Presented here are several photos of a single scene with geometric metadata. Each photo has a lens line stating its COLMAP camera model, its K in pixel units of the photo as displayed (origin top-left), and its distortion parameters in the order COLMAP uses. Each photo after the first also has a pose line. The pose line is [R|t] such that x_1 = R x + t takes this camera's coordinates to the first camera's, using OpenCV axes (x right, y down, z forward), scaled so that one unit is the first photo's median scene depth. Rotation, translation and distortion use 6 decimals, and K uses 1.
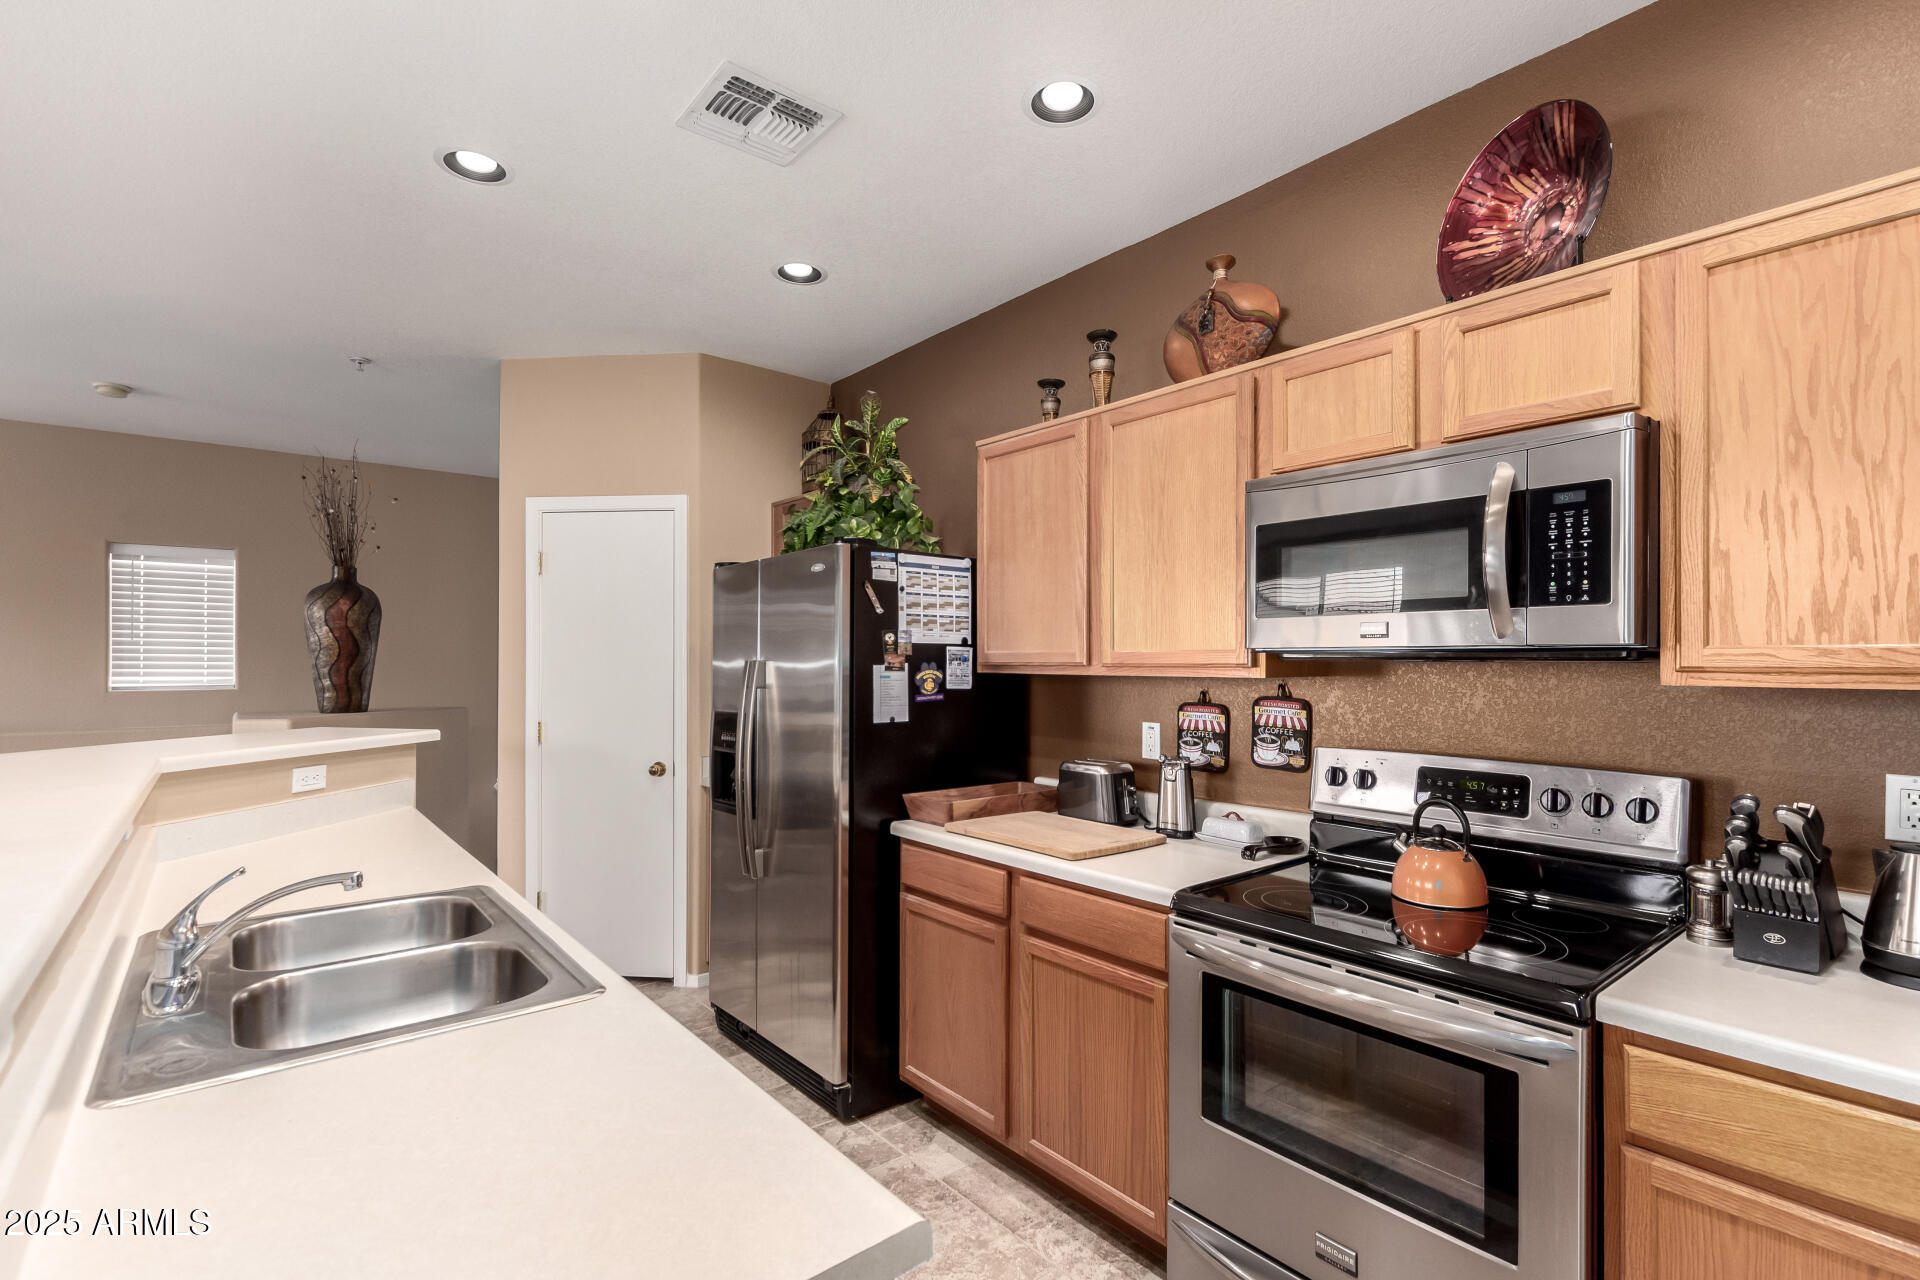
lens RADIAL K [[890.3, 0, 973.9], [0, 890.3, 648.4], [0, 0, 1]] dist [0.008167, -0.001415]
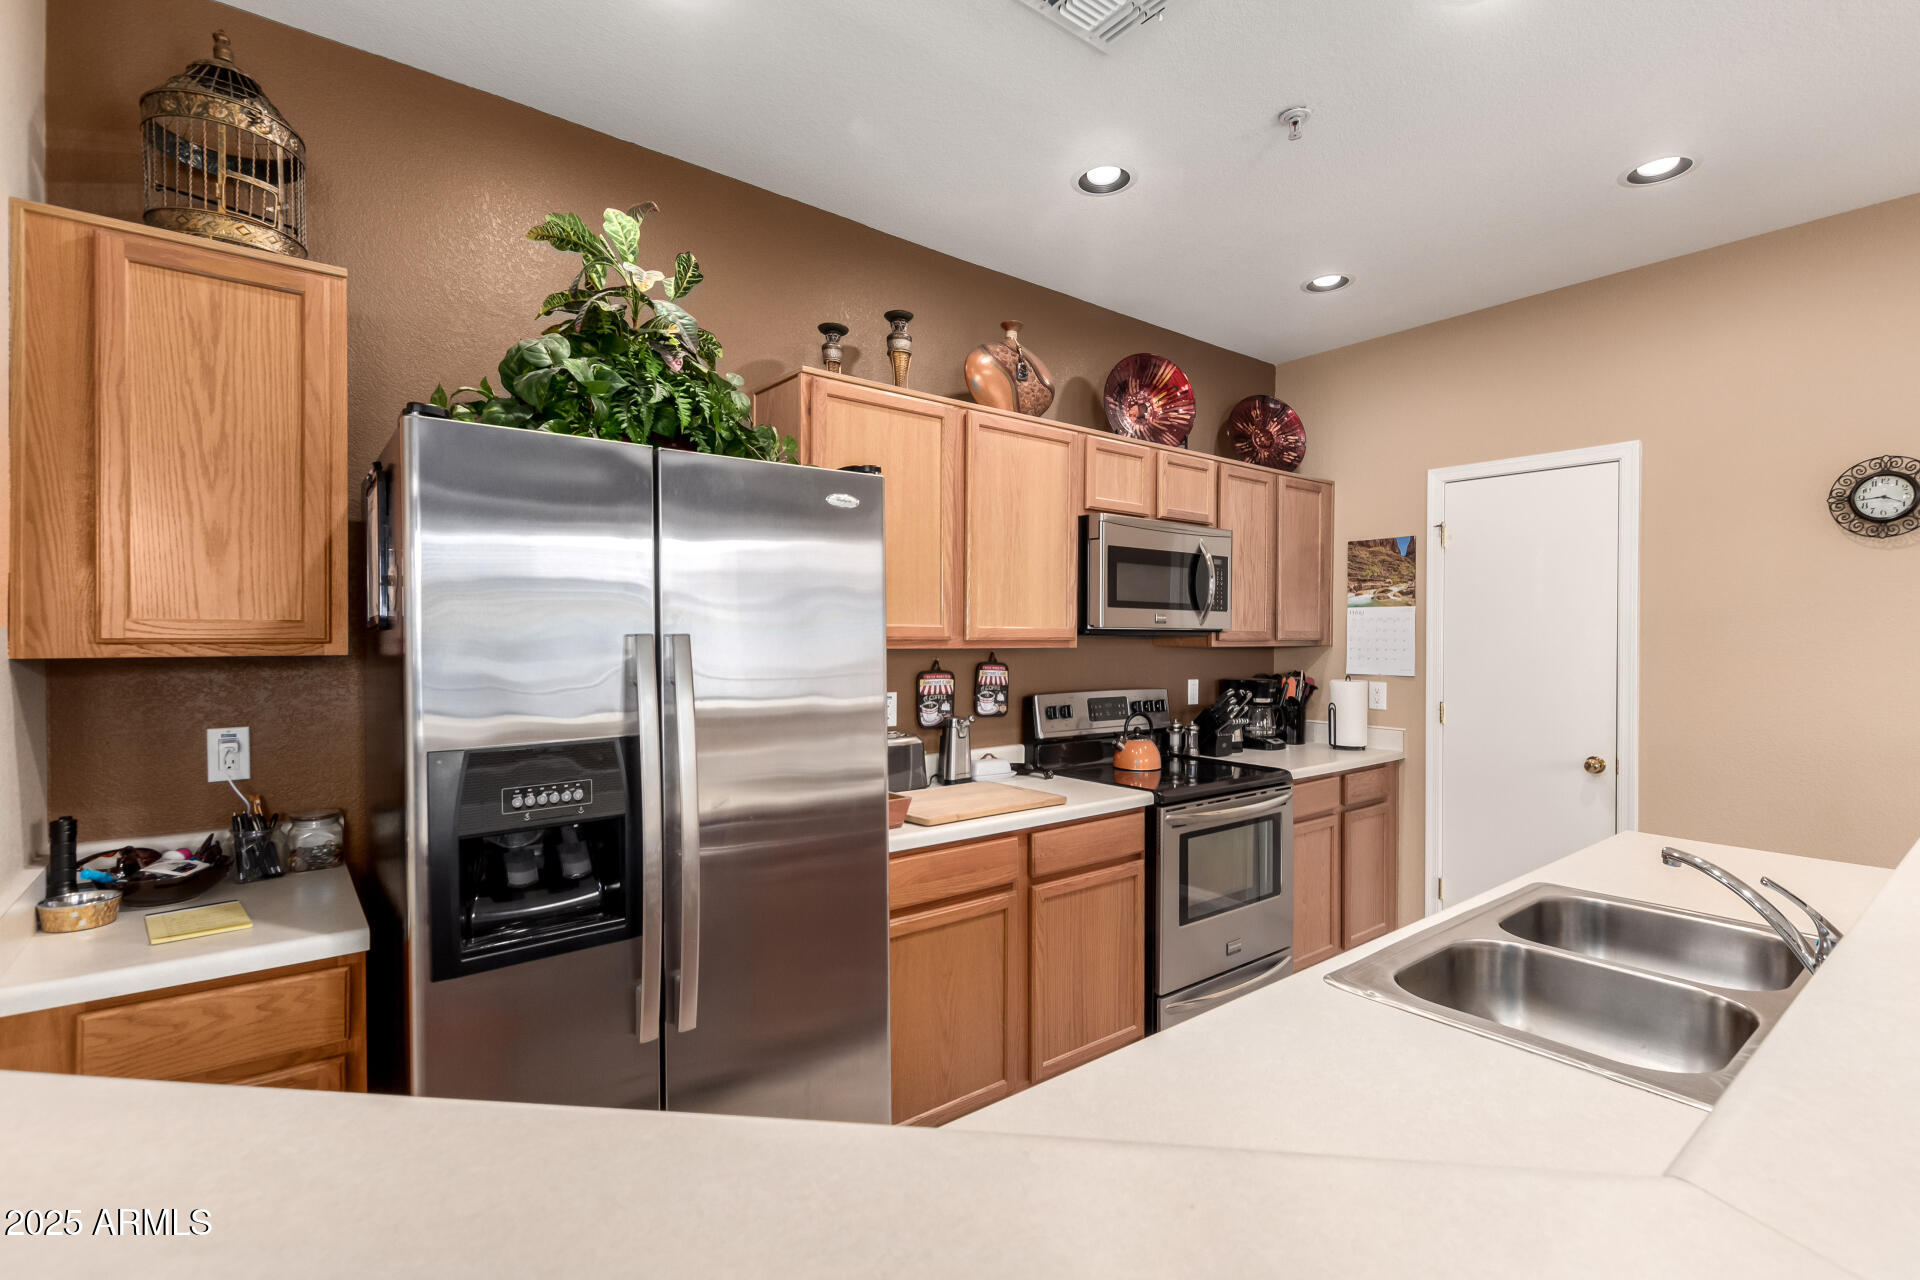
lens RADIAL K [[890.3, 0, 959.0], [0, 890.3, 638.7], [0, 0, 1]] dist [0.008167, -0.001415]
pose [[0.009818, -0.002772, 0.999948, -1.008706], [-0.021541, 0.999764, 0.002983, 0.016384], [-0.999720, -0.021569, 0.009756, 1.057819]]
